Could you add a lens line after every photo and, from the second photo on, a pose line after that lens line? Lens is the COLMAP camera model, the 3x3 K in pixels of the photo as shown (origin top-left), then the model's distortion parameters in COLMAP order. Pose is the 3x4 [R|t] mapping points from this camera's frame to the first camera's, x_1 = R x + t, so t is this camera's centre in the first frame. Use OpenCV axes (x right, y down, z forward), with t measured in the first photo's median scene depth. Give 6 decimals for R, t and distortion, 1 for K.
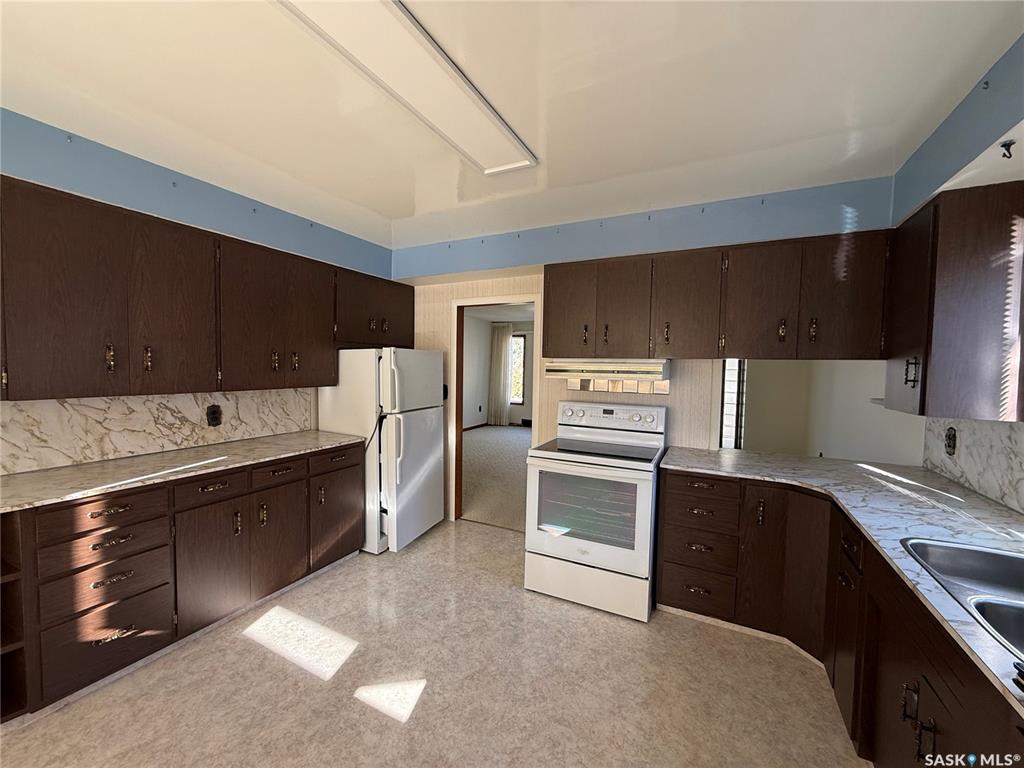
lens RADIAL K [[408.0, 0, 507.7], [0, 408.0, 382.2], [0, 0, 1]] dist [0.001902, -0.000679]
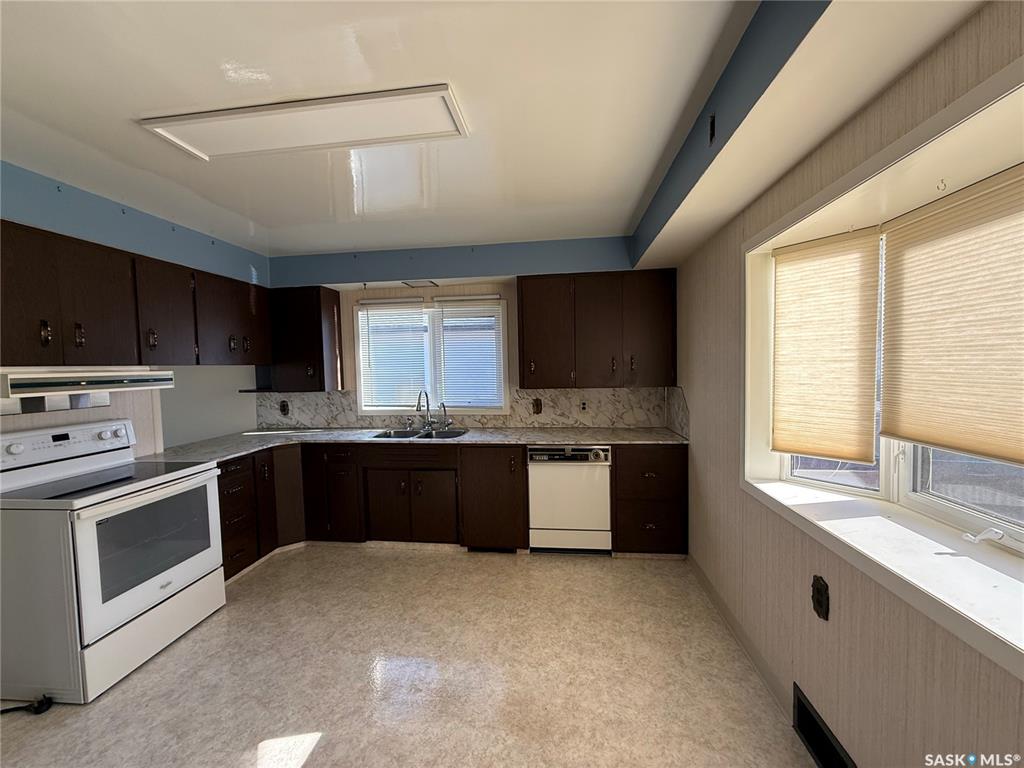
lens RADIAL K [[408.0, 0, 510.3], [0, 408.0, 384.4], [0, 0, 1]] dist [0.001902, -0.000679]
pose [[-0.343569, -0.049330, 0.937831, -0.933916], [0.062964, 0.995163, 0.075413, -0.036307], [-0.937014, 0.084959, -0.338801, 0.604799]]
